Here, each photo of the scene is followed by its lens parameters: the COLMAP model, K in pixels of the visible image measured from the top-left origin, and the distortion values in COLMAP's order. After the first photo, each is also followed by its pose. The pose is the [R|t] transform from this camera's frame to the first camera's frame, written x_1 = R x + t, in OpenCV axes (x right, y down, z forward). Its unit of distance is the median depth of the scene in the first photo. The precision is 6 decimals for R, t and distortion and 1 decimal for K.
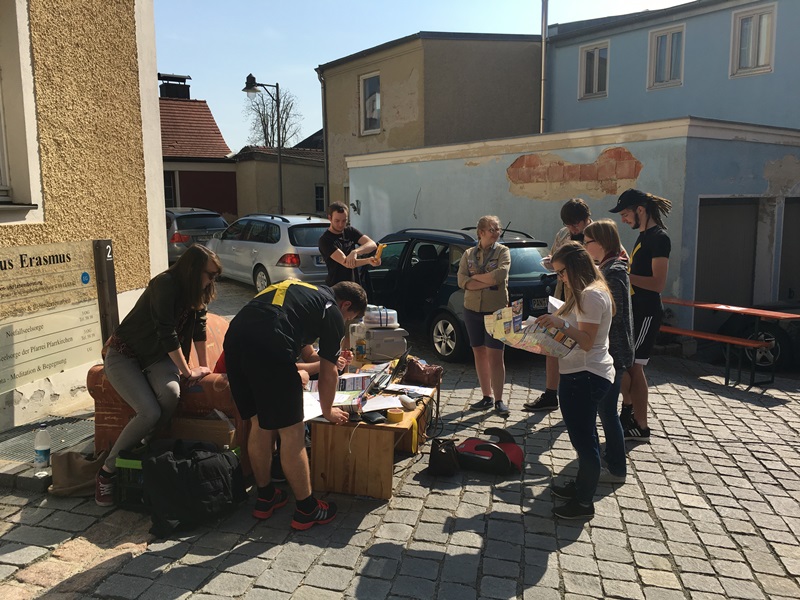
lens RADIAL K [[677.0, 0, 399.0], [0, 677.0, 297.7], [0, 0, 1]] dist [0.083023, -0.101724]
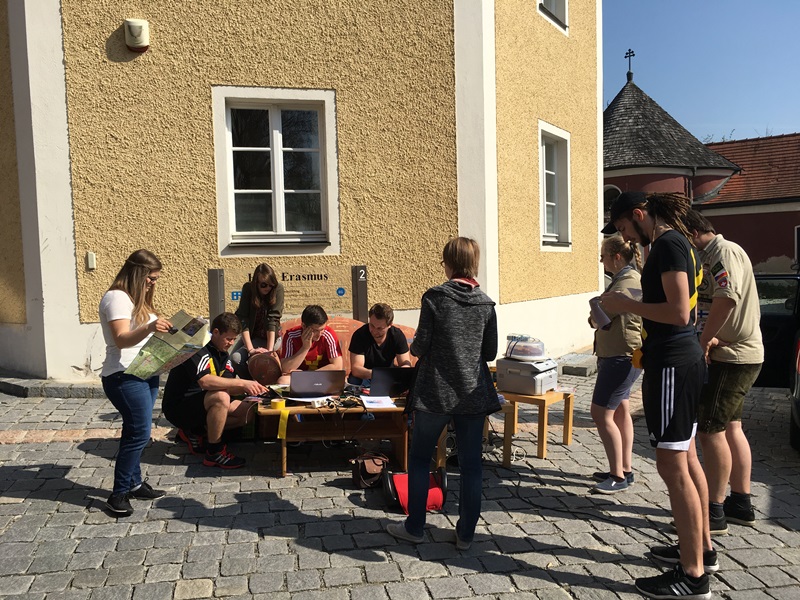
lens RADIAL K [[677.0, 0, 398.9], [0, 677.0, 296.6], [0, 0, 1]] dist [0.083023, -0.101724]
pose [[0.394210, 0.032822, -0.918434, 0.901387], [-0.105098, 0.994416, -0.009573, -0.017426], [0.912991, 0.100300, 0.395458, 0.545720]]
